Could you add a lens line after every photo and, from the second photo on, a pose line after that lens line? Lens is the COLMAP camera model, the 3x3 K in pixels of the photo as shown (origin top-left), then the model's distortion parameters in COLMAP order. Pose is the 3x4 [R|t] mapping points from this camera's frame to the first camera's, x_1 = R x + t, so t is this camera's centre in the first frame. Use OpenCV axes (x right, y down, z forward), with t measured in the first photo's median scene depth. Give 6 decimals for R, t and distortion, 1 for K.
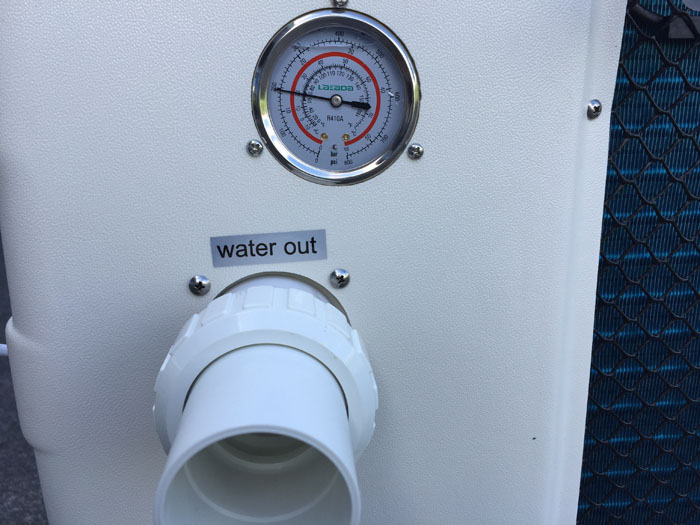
lens RADIAL K [[607.8, 0, 346.4], [0, 607.8, 263.0], [0, 0, 1]] dist [0.050282, -0.004416]
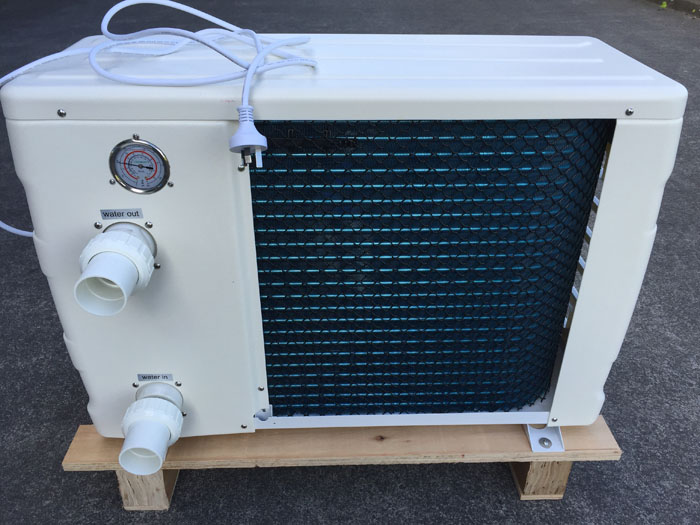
lens RADIAL K [[607.8, 0, 352.2], [0, 607.8, 259.8], [0, 0, 1]] dist [0.050282, -0.004416]
pose [[0.998743, 0.049469, -0.008046, 0.994311], [-0.045659, 0.964264, 0.260978, -0.620700], [0.020668, -0.260282, 0.965311, -1.822869]]
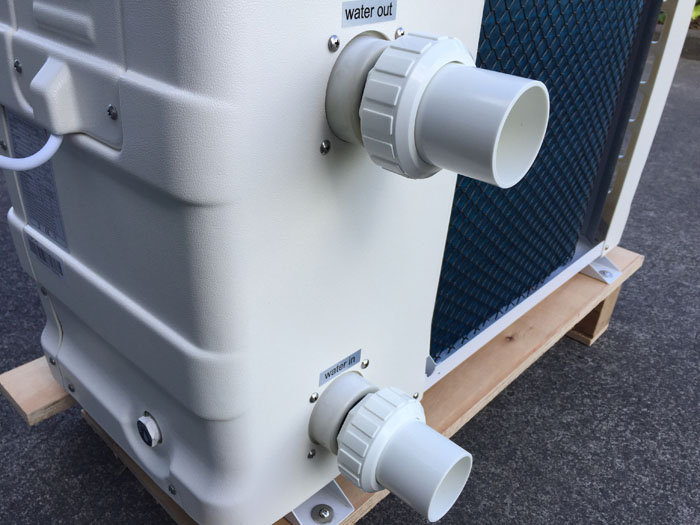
lens RADIAL K [[607.8, 0, 351.1], [0, 607.8, 262.5], [0, 0, 1]] dist [0.050282, -0.004416]
pose [[0.724897, -0.272715, 0.632575, -1.194119], [0.110930, 0.952525, 0.283532, 0.119059], [-0.679867, -0.135360, 0.720735, -0.045015]]
